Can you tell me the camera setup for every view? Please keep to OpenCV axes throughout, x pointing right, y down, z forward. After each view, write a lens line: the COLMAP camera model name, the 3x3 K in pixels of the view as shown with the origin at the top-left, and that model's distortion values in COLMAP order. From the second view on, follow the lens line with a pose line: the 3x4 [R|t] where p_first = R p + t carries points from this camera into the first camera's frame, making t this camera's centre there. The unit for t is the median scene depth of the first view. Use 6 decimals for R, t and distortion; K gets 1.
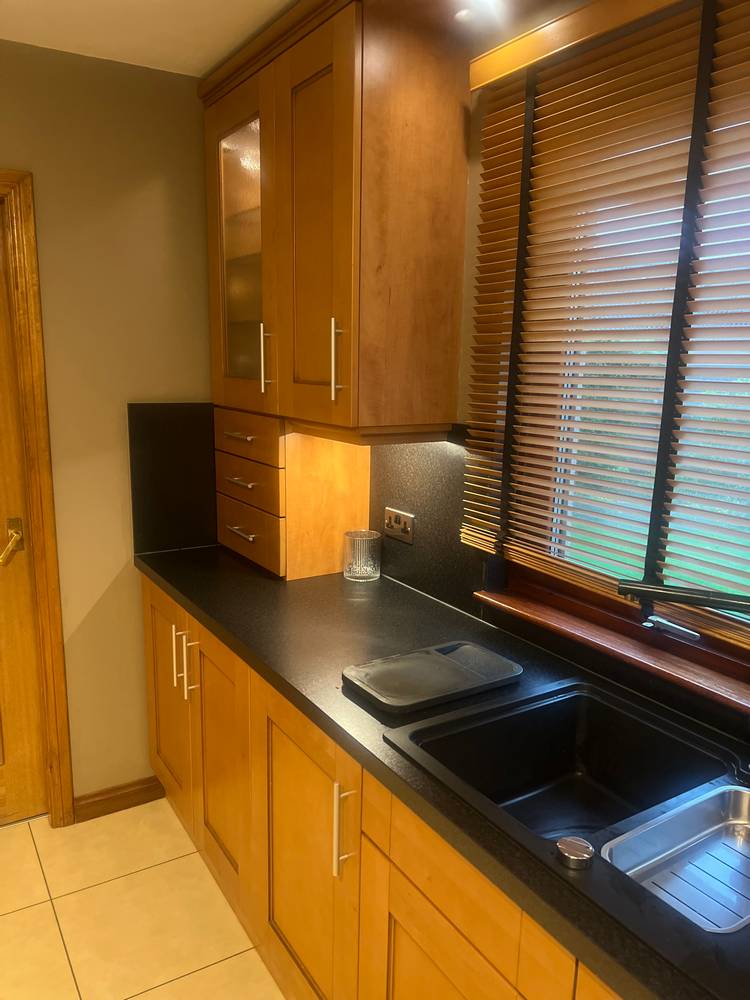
lens RADIAL K [[759.3, 0, 372.8], [0, 759.3, 500.0], [0, 0, 1]] dist [0.055738, -0.063027]
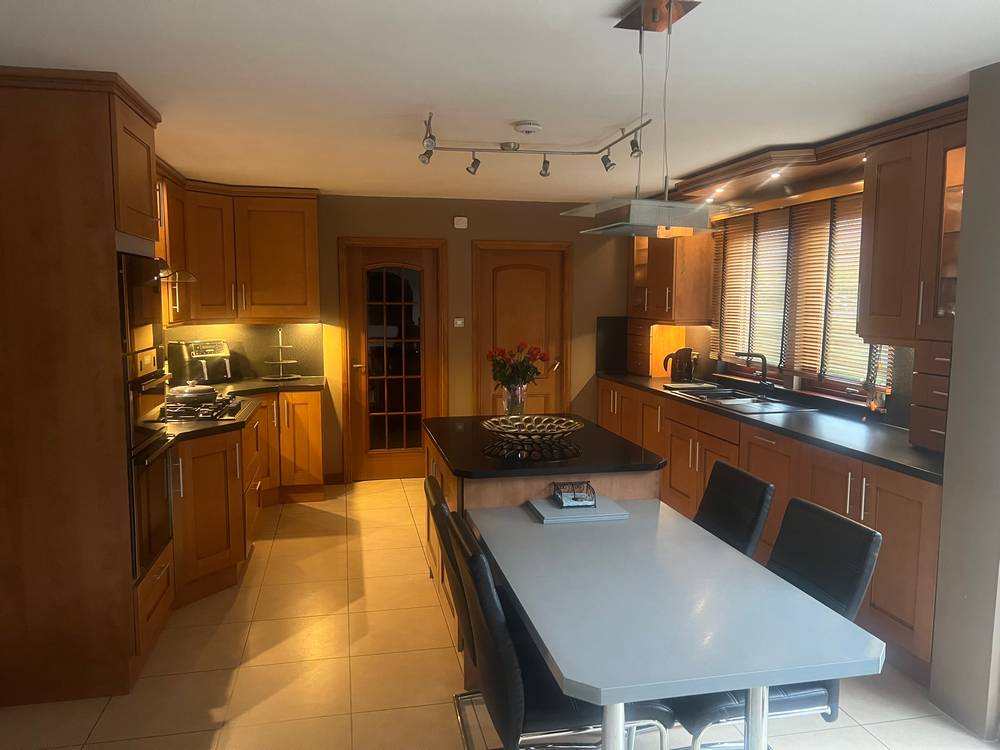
lens RADIAL K [[740.2, 0, 502.3], [0, 740.2, 377.3], [0, 0, 1]] dist [0.016110, 0.000583]
pose [[0.943014, 0.024964, -0.331816, 0.333856], [-0.055569, 0.994993, -0.083067, 0.442037], [0.328081, 0.096772, 0.939680, -2.140849]]
